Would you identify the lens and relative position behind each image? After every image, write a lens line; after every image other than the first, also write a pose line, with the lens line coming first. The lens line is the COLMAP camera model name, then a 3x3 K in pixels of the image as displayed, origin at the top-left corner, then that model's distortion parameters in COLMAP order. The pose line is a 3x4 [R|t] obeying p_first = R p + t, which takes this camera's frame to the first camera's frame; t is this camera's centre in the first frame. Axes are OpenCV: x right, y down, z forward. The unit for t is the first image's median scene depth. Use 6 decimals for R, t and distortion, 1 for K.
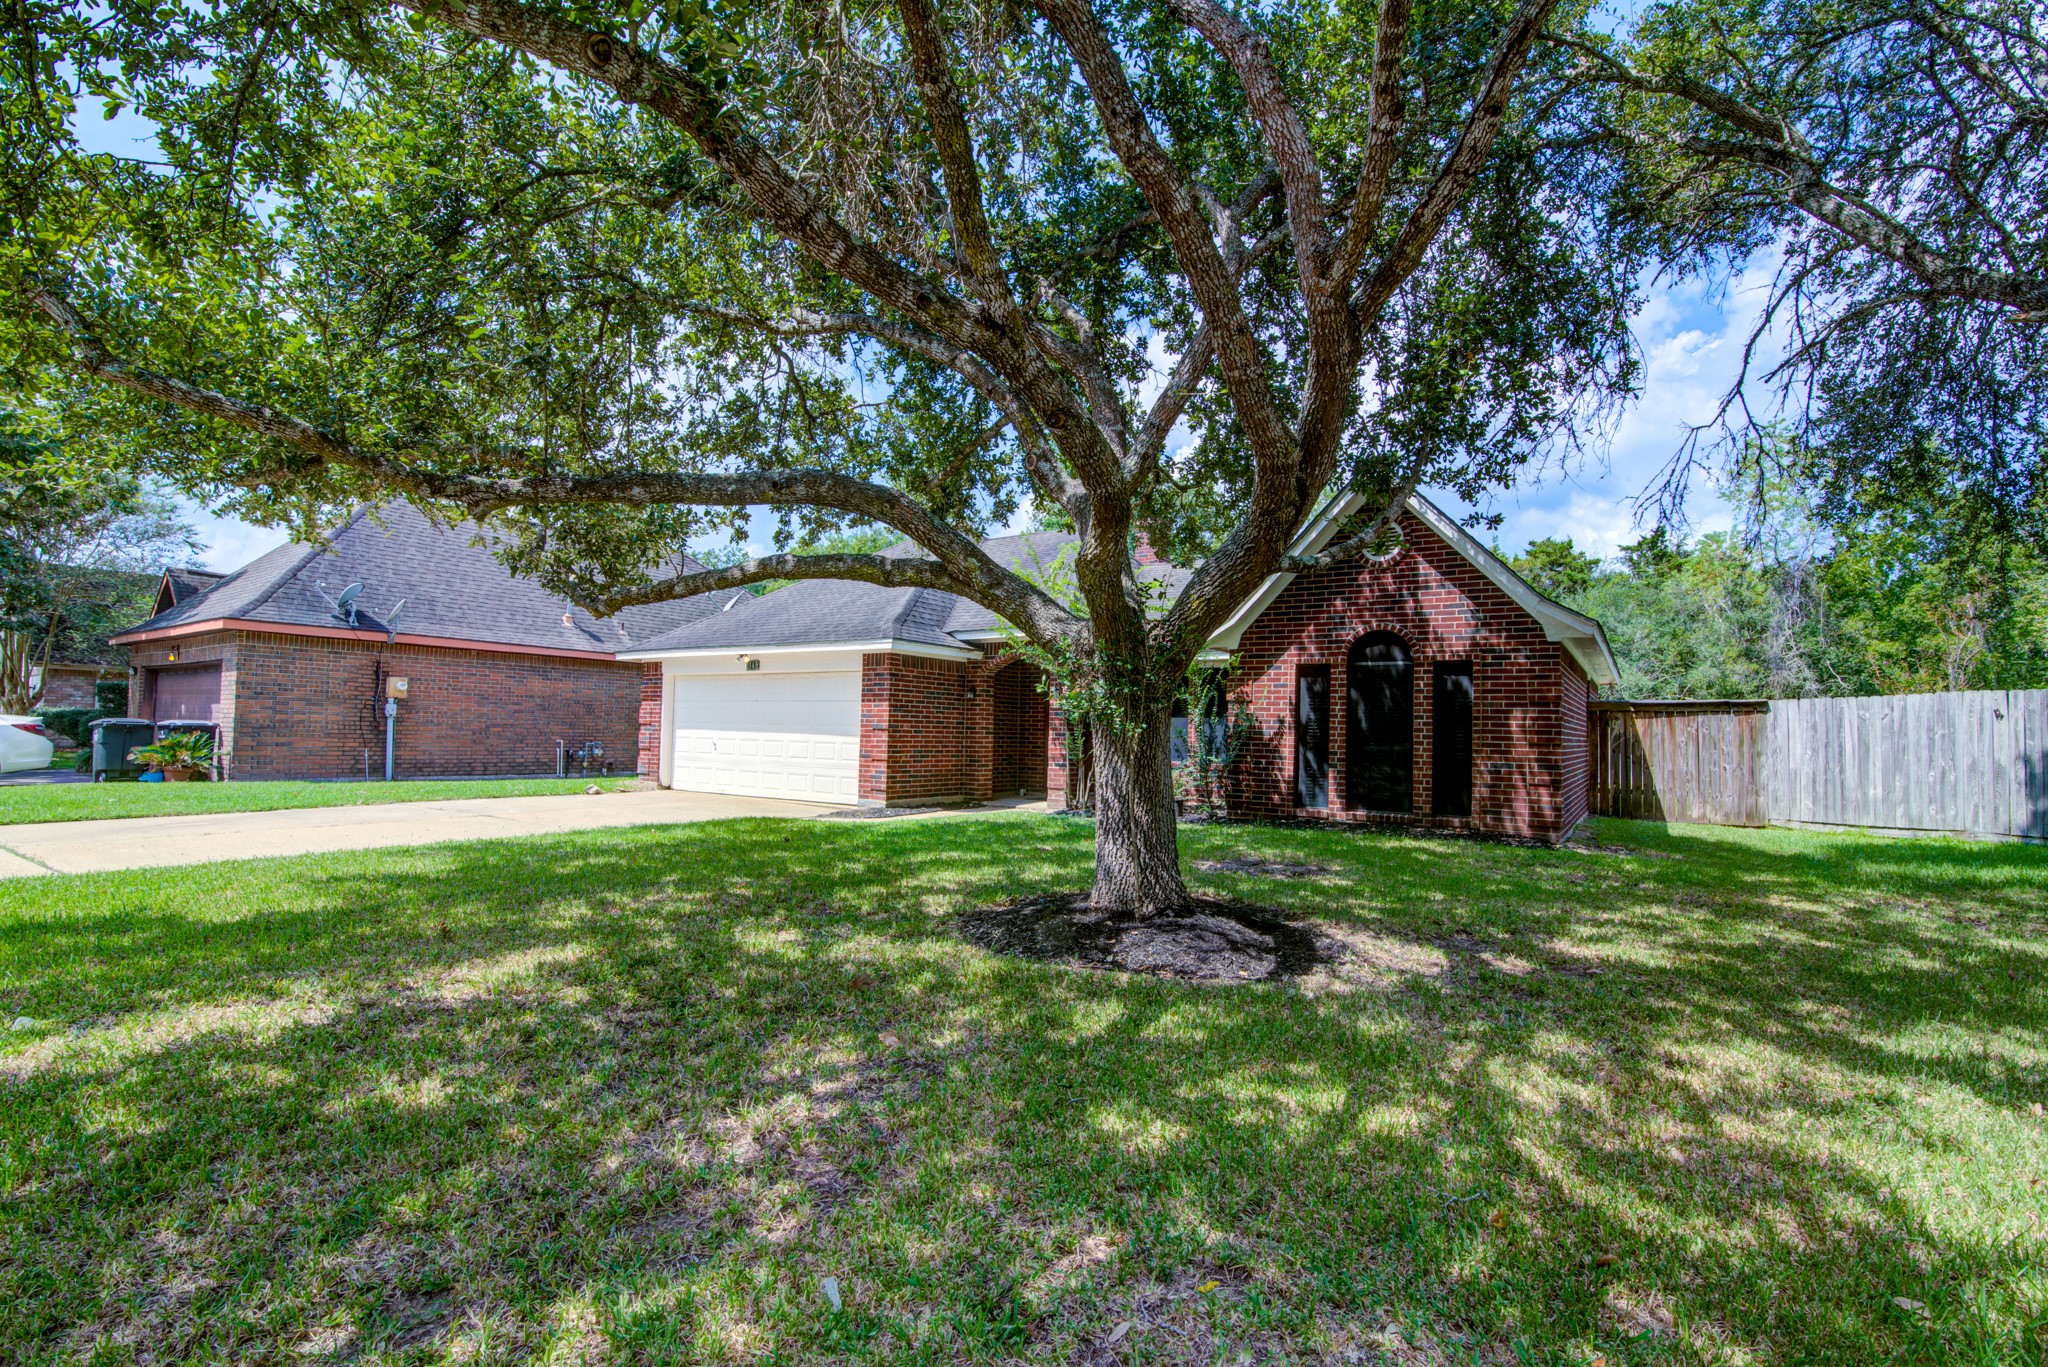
lens RADIAL K [[948.5, 0, 1029.1], [0, 948.5, 696.4], [0, 0, 1]] dist [-0.016499, 0.000062]
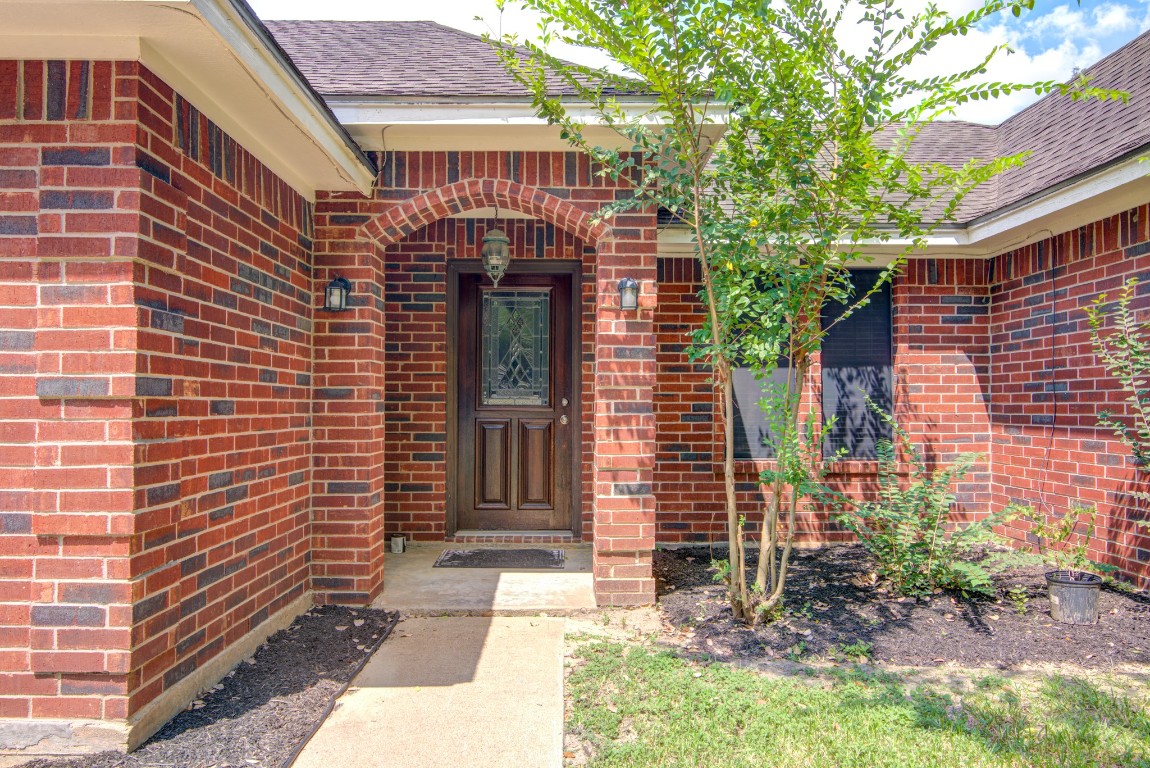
lens RADIAL K [[827.2, 0, 575.0], [0, 827.2, 384.0], [0, 0, 1]] dist [-0.002730, -0.001254]
pose [[0.822229, -0.003274, 0.569147, -0.181987], [-0.006748, 0.999857, 0.015501, 0.028426], [-0.569116, -0.016586, 0.822090, 0.811794]]
